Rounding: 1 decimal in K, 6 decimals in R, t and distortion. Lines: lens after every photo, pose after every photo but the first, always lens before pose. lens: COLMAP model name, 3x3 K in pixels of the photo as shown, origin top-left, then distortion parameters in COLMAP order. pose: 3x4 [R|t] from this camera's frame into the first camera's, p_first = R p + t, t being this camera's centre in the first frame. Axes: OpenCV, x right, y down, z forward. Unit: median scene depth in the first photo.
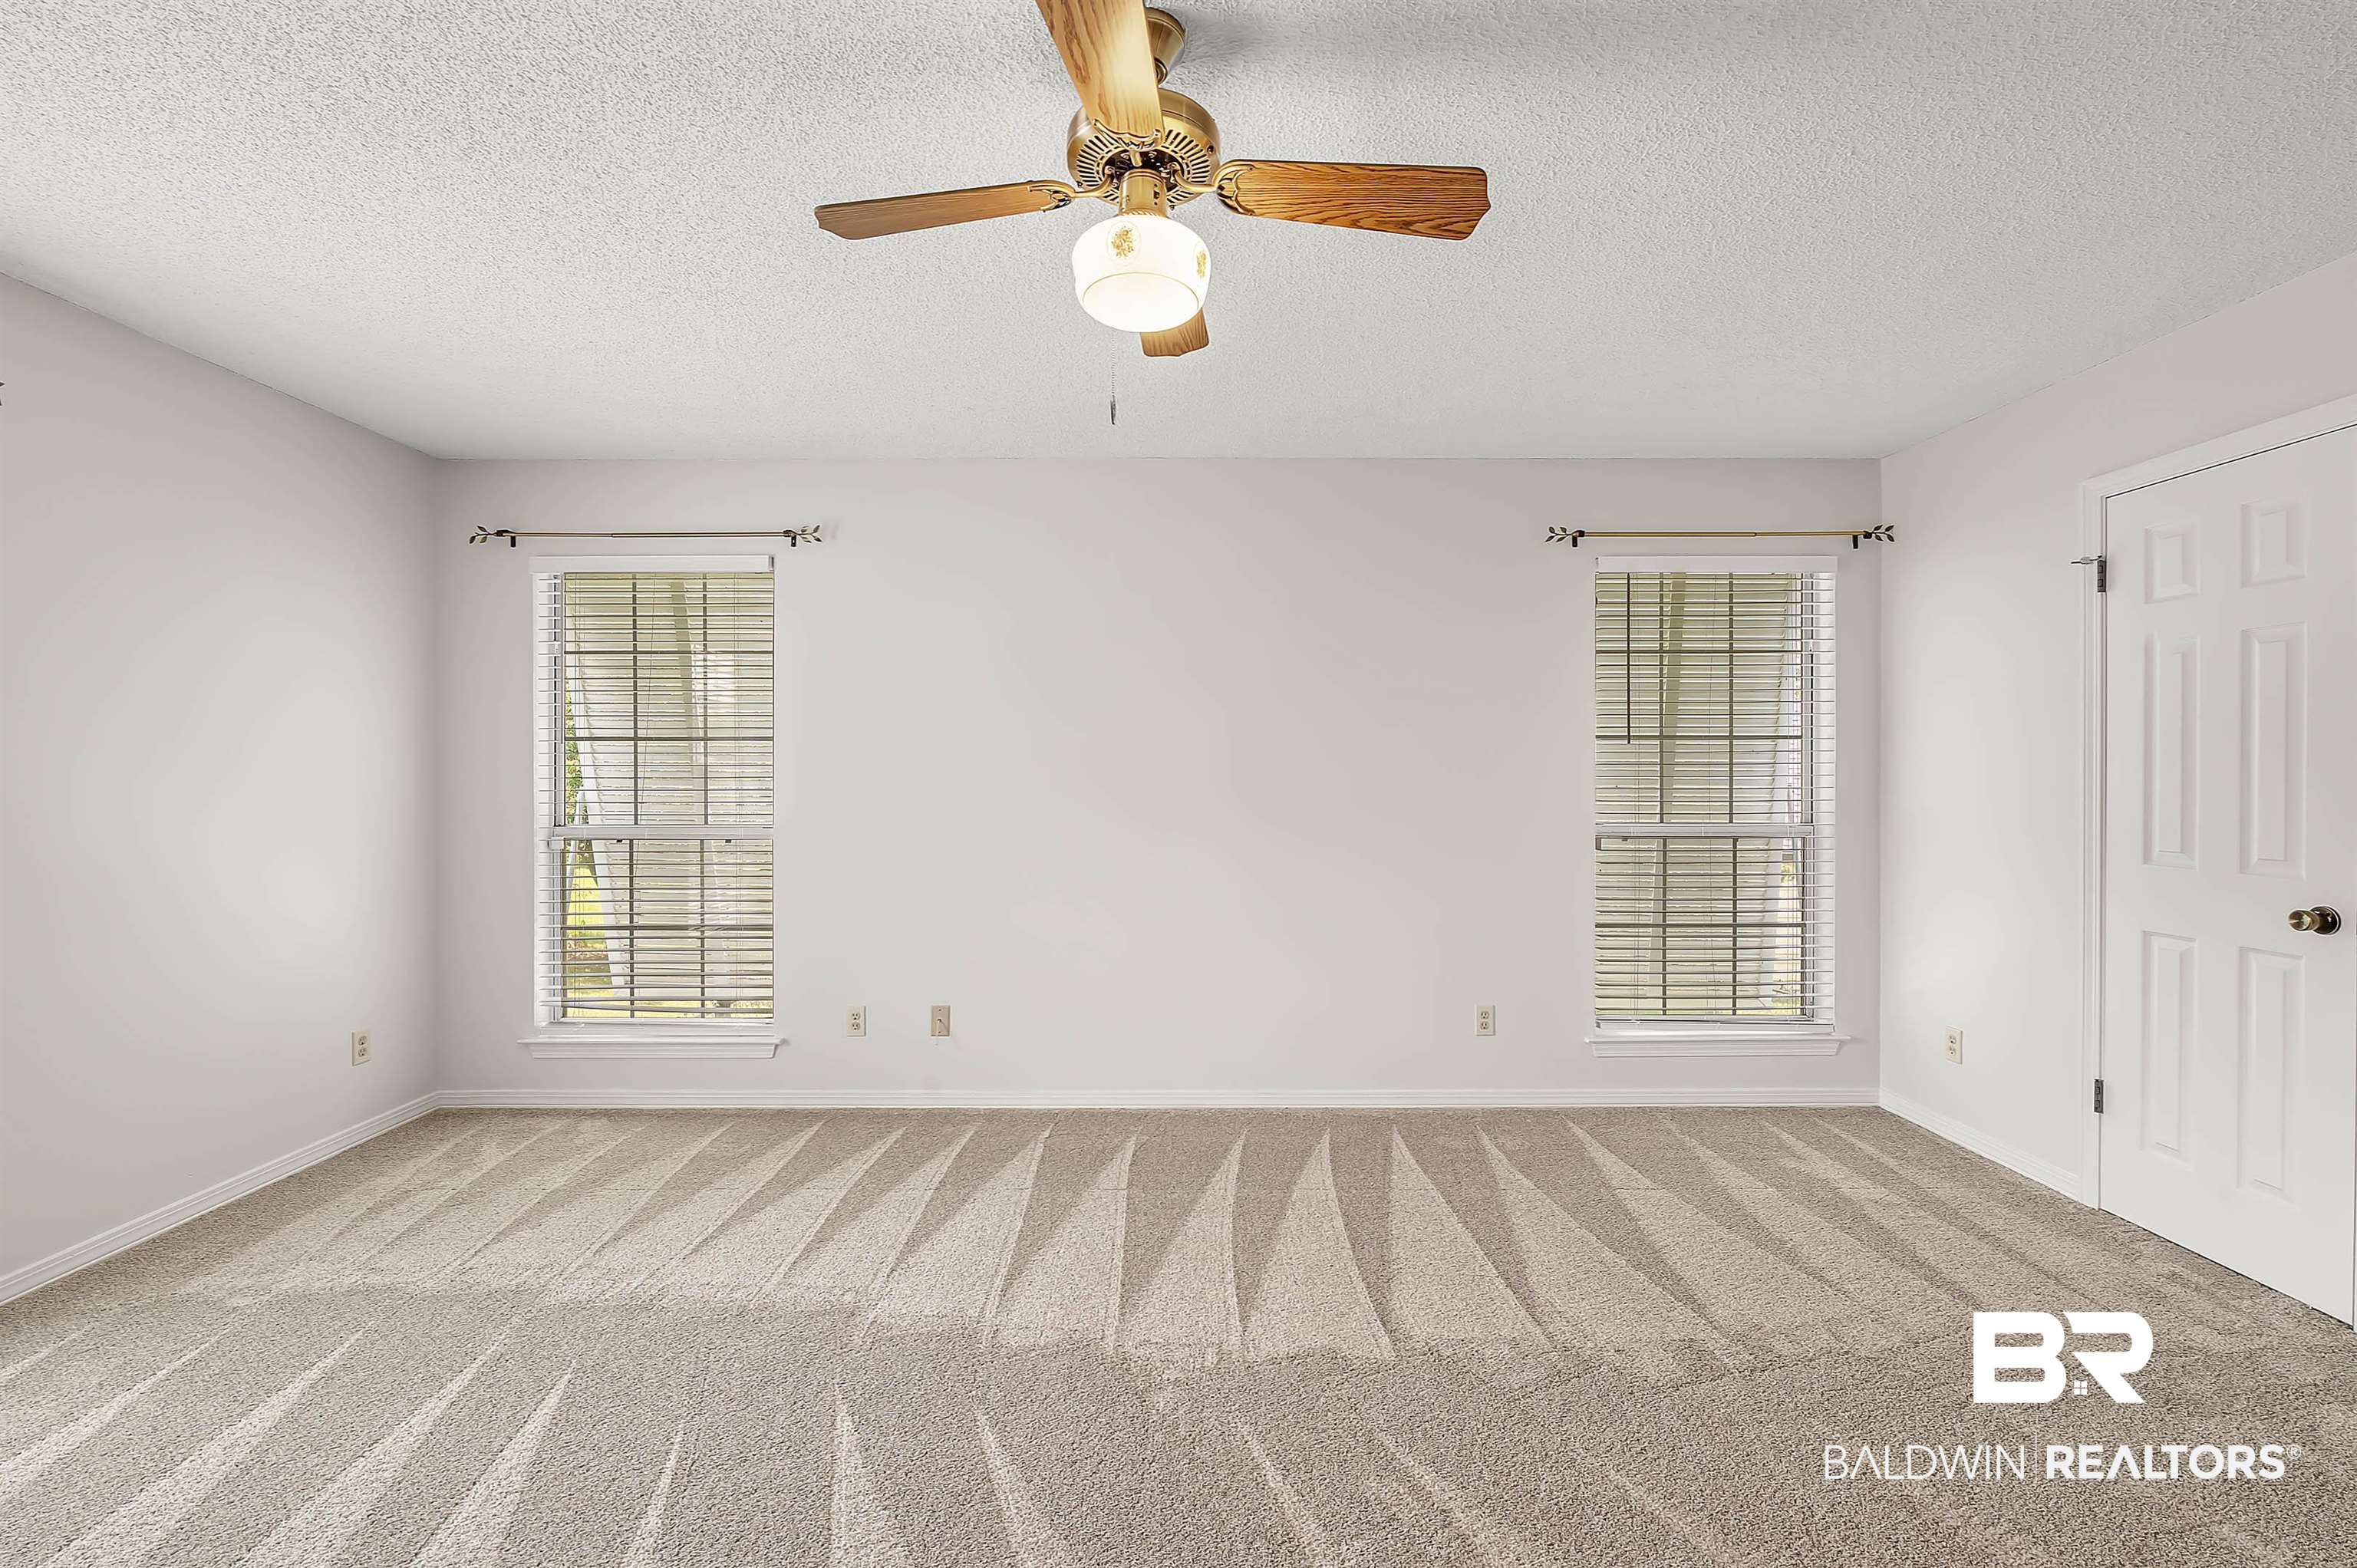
lens RADIAL K [[993.3, 0, 1173.9], [0, 993.3, 781.8], [0, 0, 1]] dist [-0.006045, -0.000149]
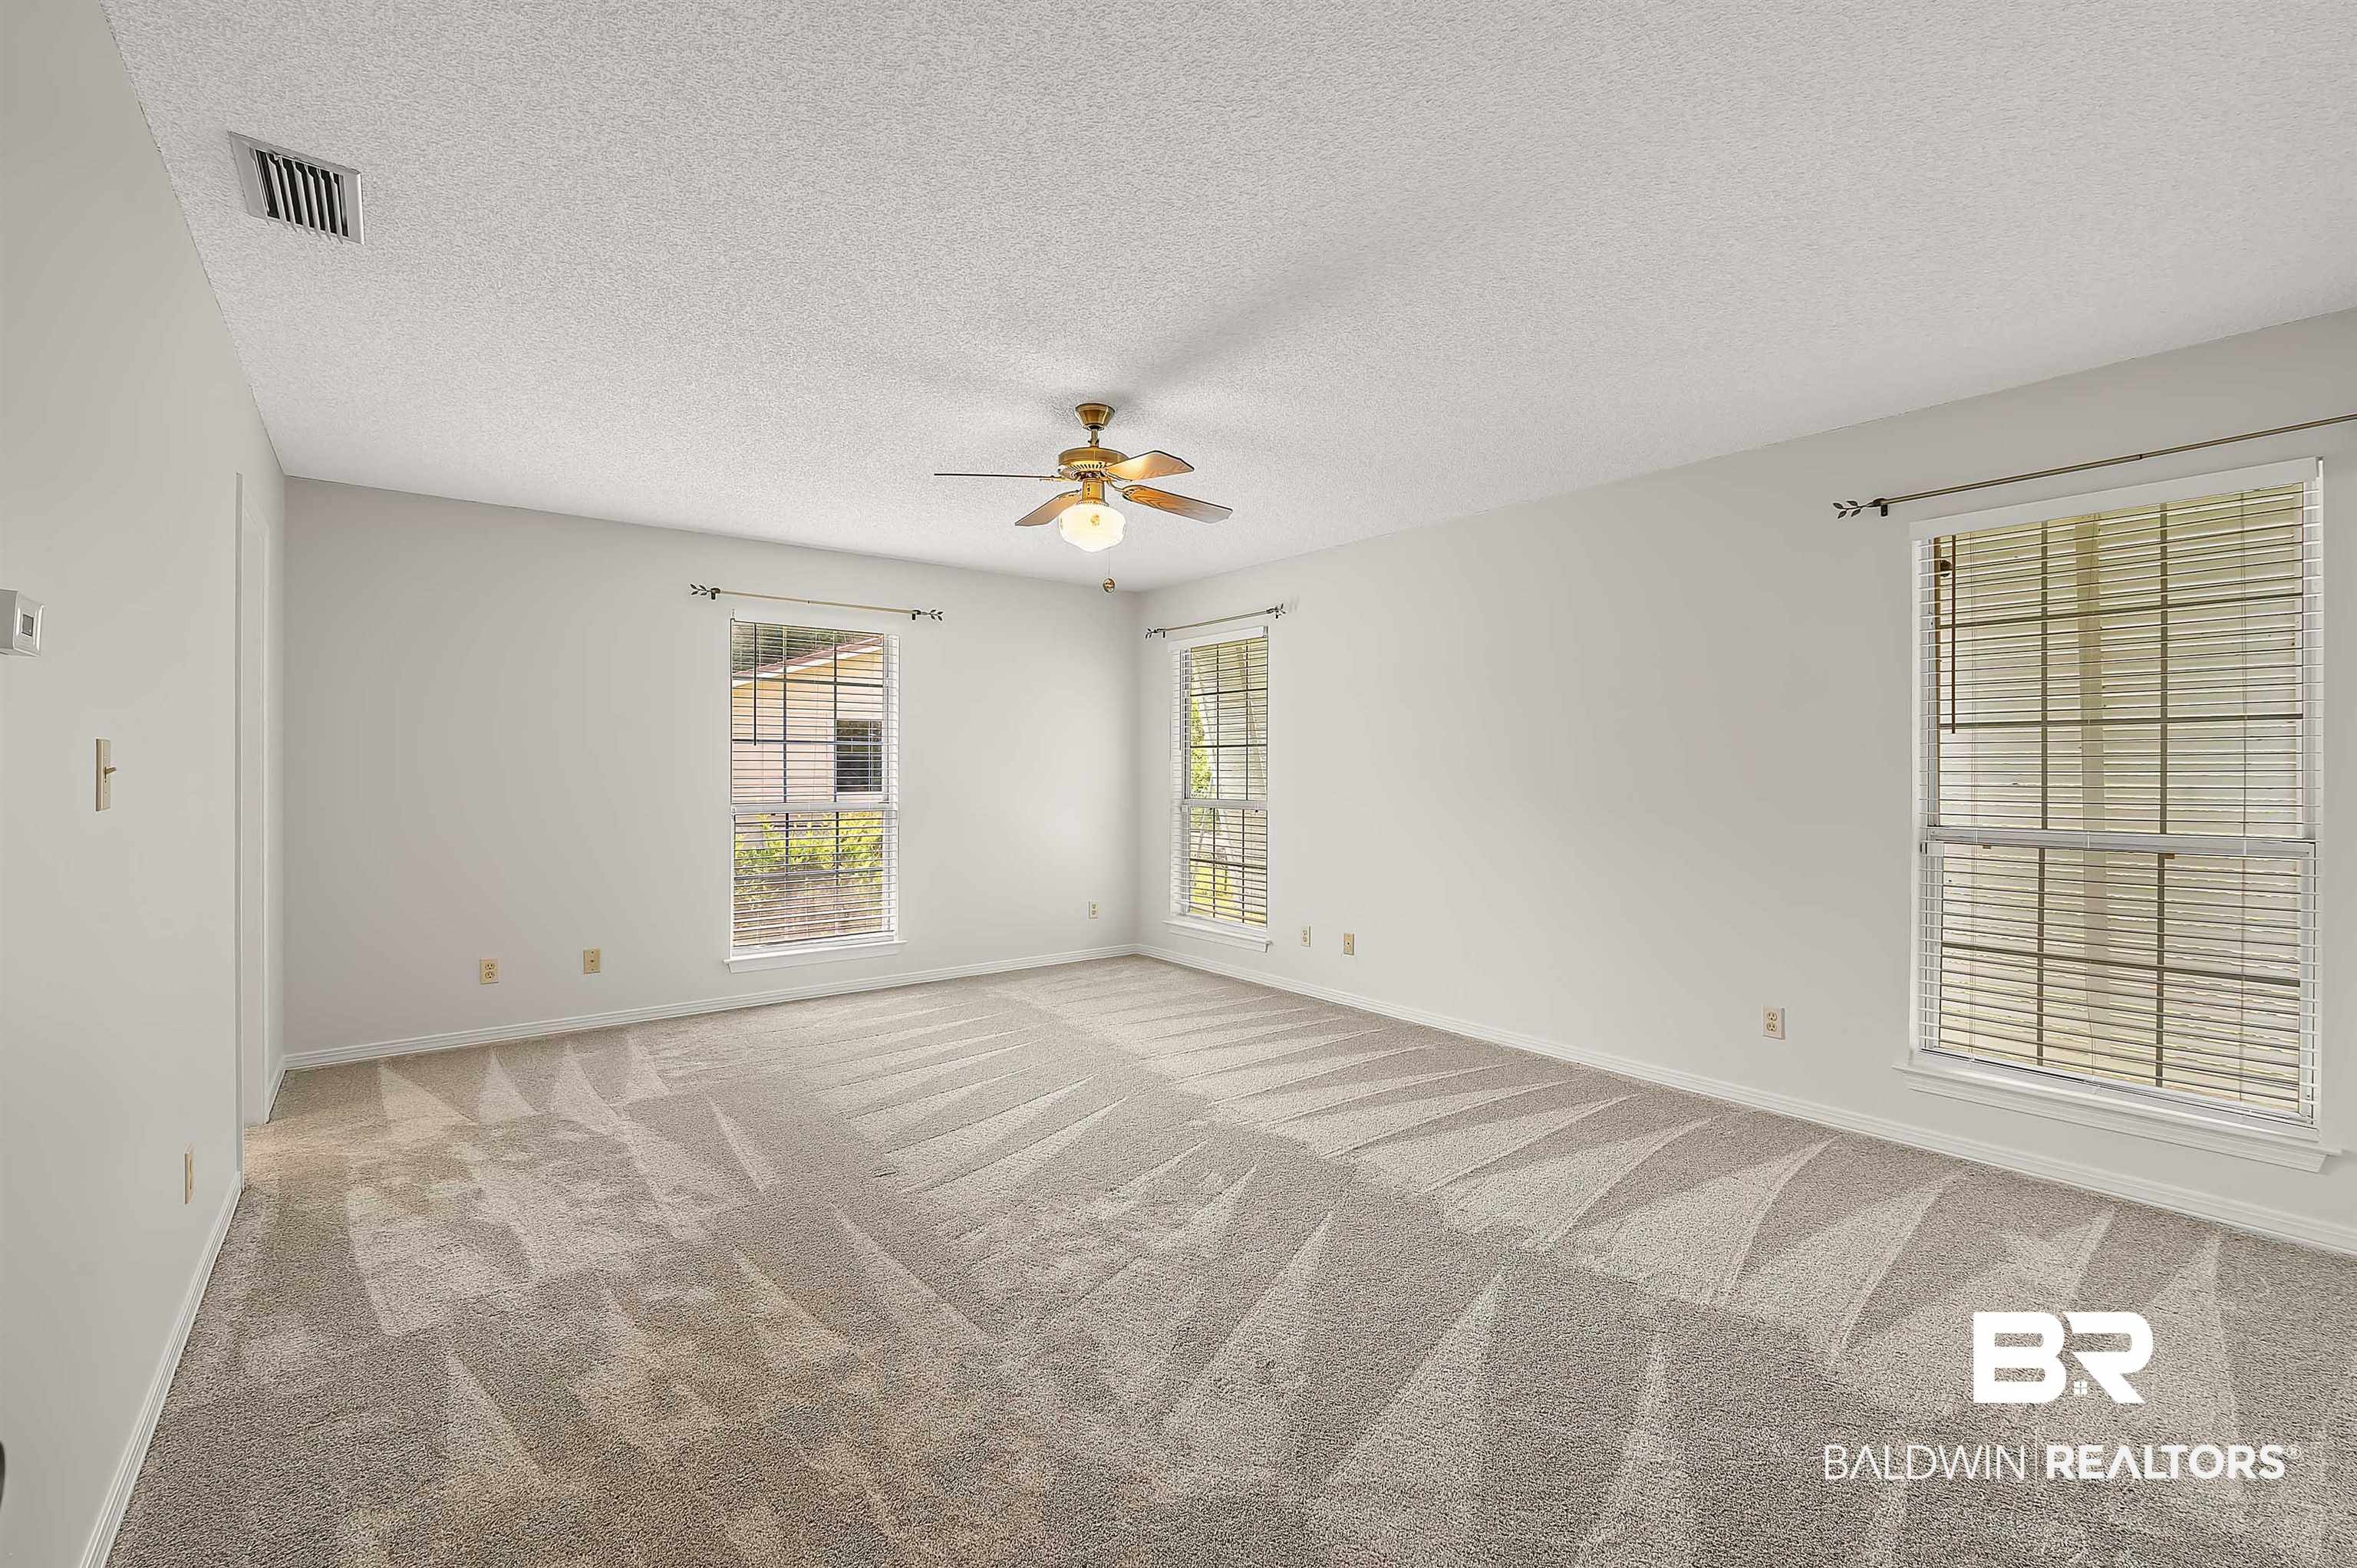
lens RADIAL K [[993.3, 0, 1175.1], [0, 993.3, 779.9], [0, 0, 1]] dist [-0.006045, -0.000149]
pose [[0.616794, 0.010357, -0.787056, 0.713696], [-0.008477, 0.999943, 0.006515, 0.002200], [0.787079, 0.002653, 0.616847, -0.059359]]
